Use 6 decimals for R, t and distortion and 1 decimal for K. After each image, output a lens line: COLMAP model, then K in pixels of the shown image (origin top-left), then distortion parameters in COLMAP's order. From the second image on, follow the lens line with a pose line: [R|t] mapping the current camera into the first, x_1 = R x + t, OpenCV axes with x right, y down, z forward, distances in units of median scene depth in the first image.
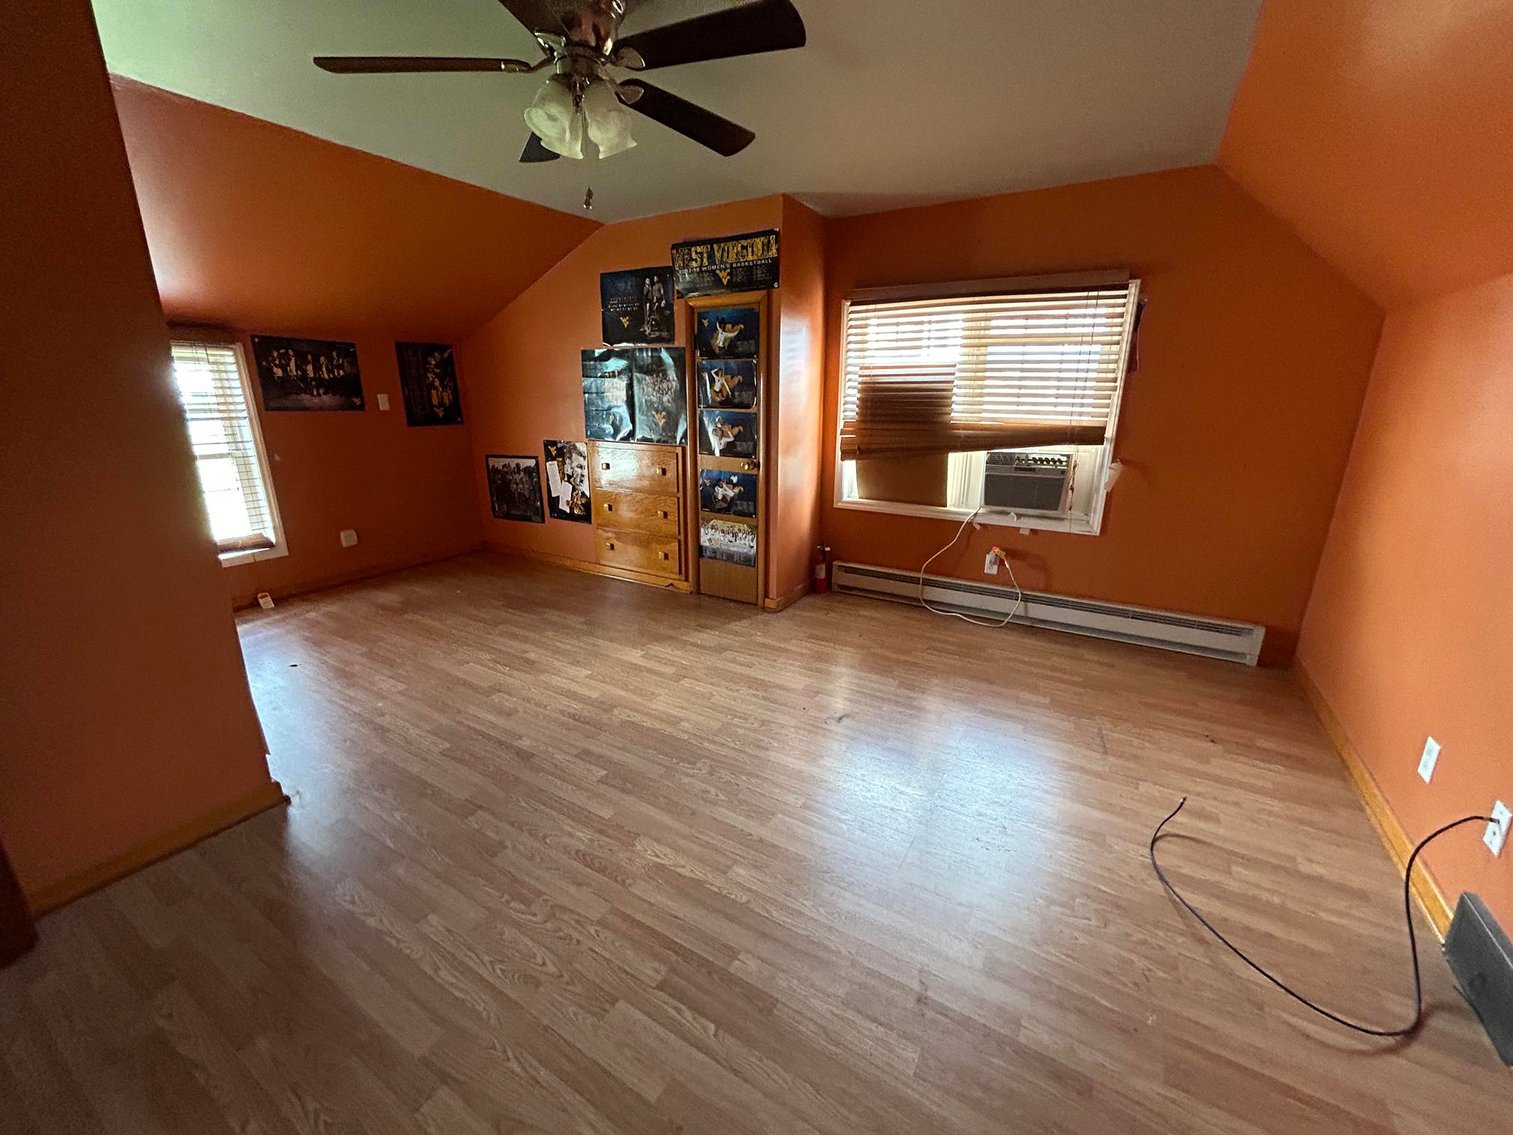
lens RADIAL K [[612.0, 0, 754.4], [0, 612.0, 567.7], [0, 0, 1]] dist [-0.001303, 0.000133]
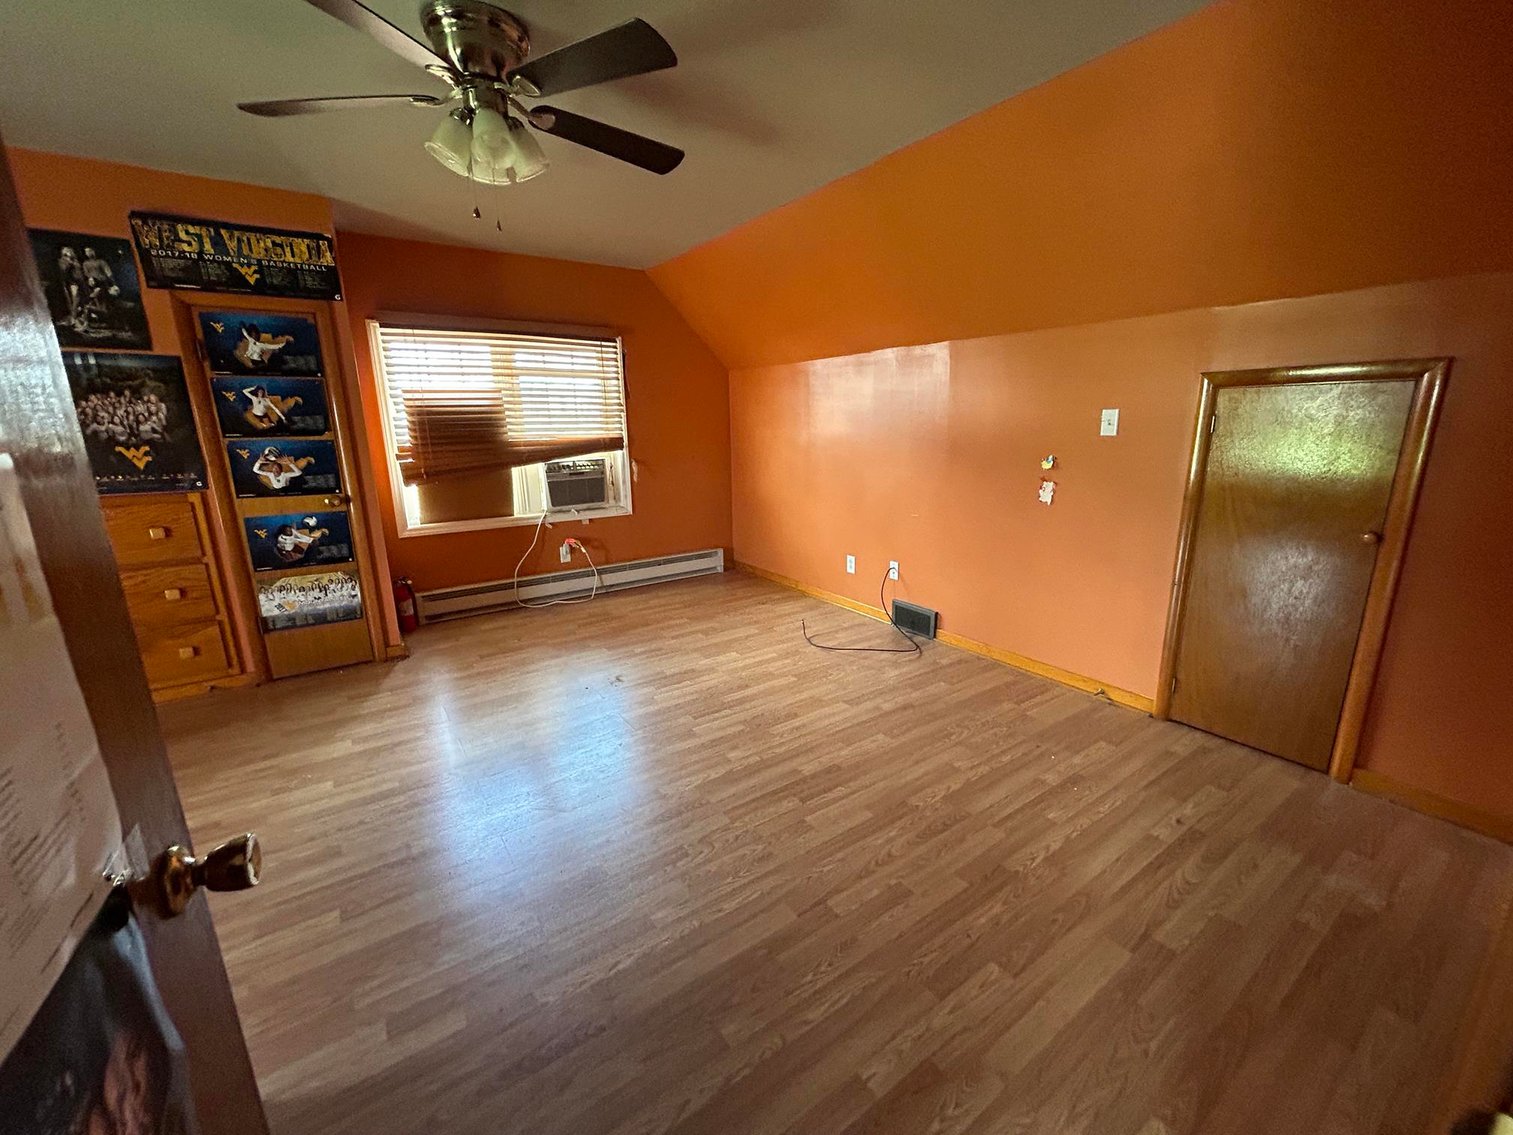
lens RADIAL K [[612.0, 0, 754.4], [0, 612.0, 567.7], [0, 0, 1]] dist [-0.001303, 0.000133]
pose [[0.411749, -0.227022, 0.882567, -0.548595], [0.267308, 0.955960, 0.121192, -0.027466], [-0.871211, 0.186017, 0.454300, 0.127818]]
